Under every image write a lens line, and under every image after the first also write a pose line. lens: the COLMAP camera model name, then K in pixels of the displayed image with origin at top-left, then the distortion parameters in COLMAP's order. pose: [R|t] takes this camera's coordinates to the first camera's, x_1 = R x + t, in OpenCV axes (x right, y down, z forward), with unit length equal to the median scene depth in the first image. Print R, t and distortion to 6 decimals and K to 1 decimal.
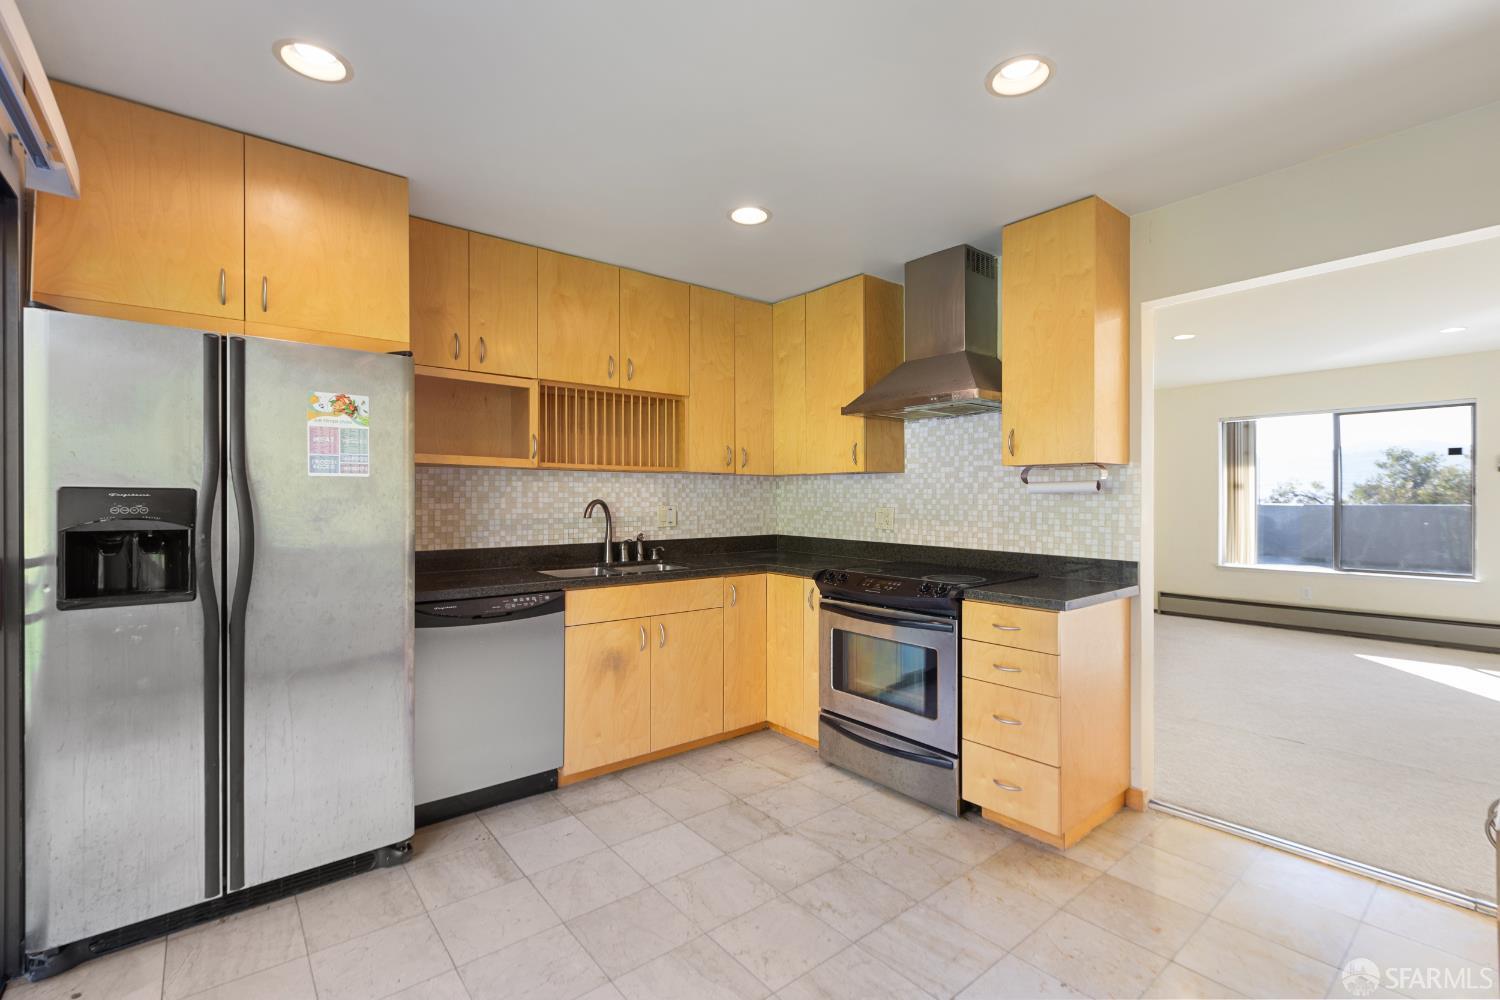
lens RADIAL K [[668.2, 0, 755.1], [0, 668.2, 498.4], [0, 0, 1]] dist [0.000700, -0.000172]
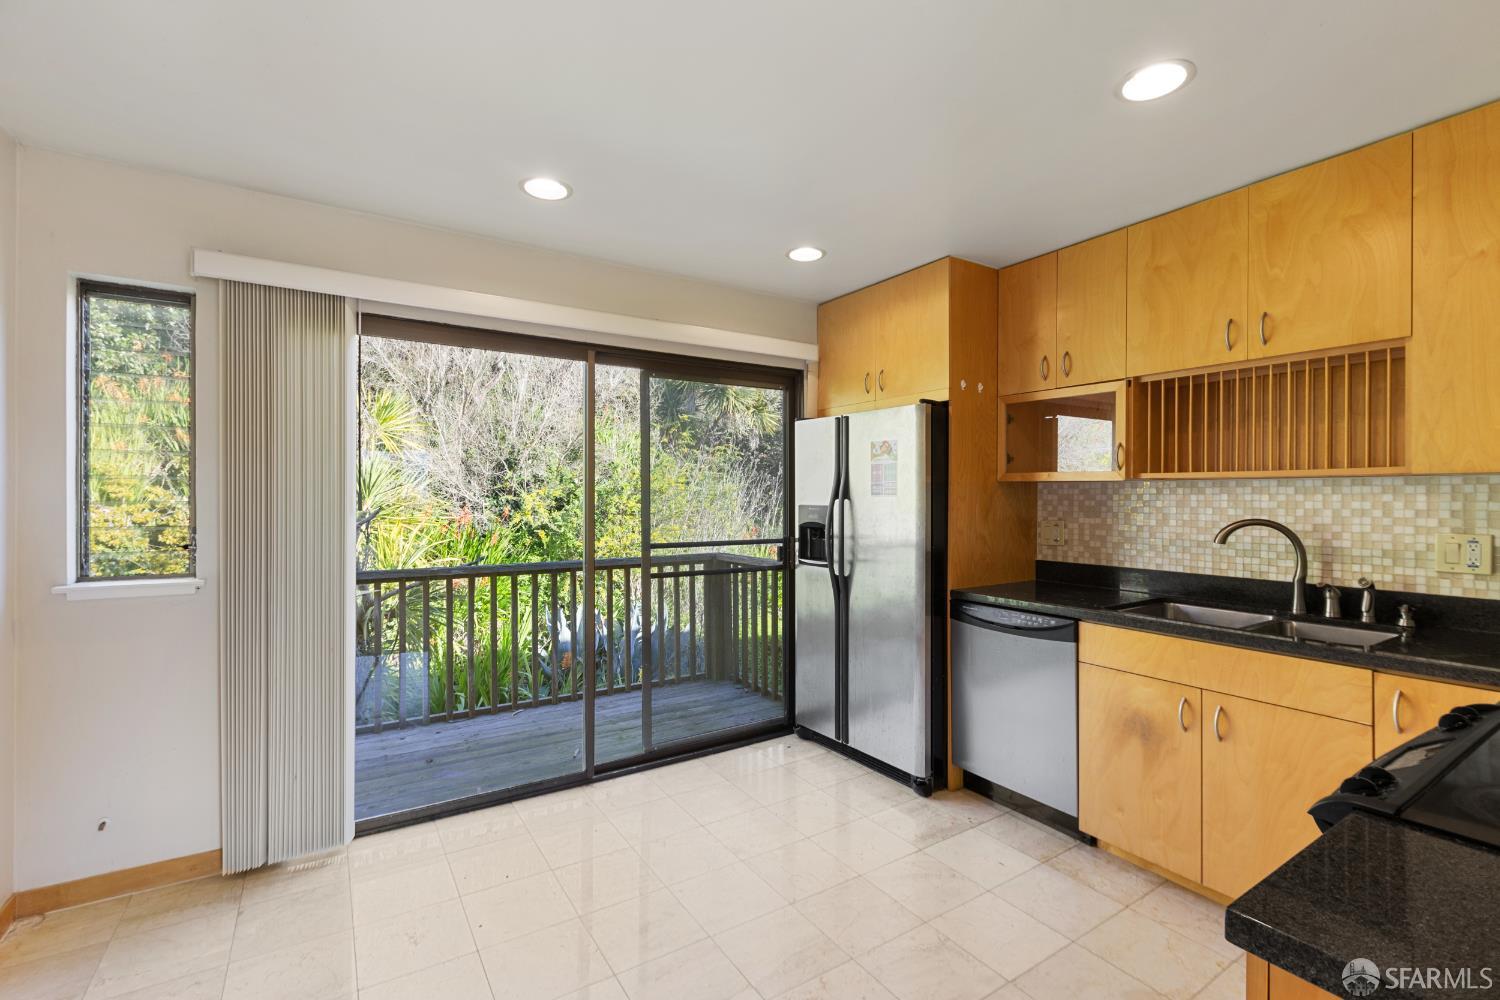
lens RADIAL K [[673.6, 0, 751.2], [0, 673.6, 492.3], [0, 0, 1]] dist [0.000199, -0.000138]
pose [[-0.124548, -0.006419, -0.992193, 0.577284], [-0.000312, 0.999979, -0.006430, -0.023530], [0.992213, -0.000492, -0.124548, 0.595260]]
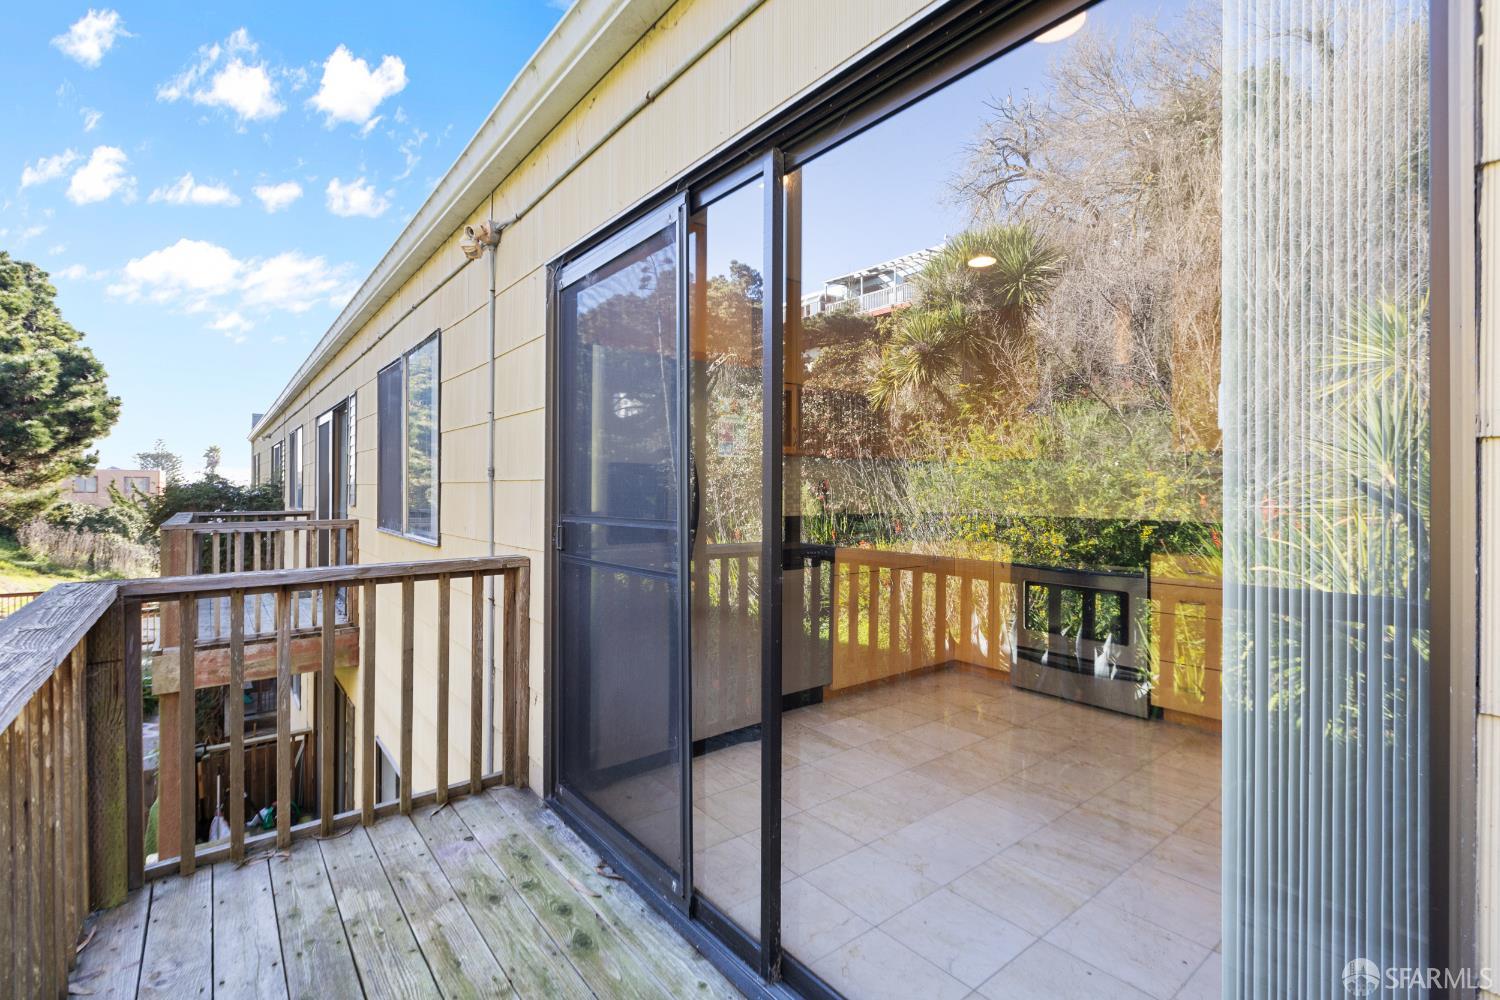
lens RADIAL K [[673.6, 0, 751.2], [0, 673.6, 492.3], [0, 0, 1]] dist [0.000199, -0.000138]
pose [[0.999621, -0.002590, -0.027411, -0.355427], [0.002761, 0.999977, 0.006222, 0.017122], [0.027394, -0.006295, 0.999605, -0.278102]]
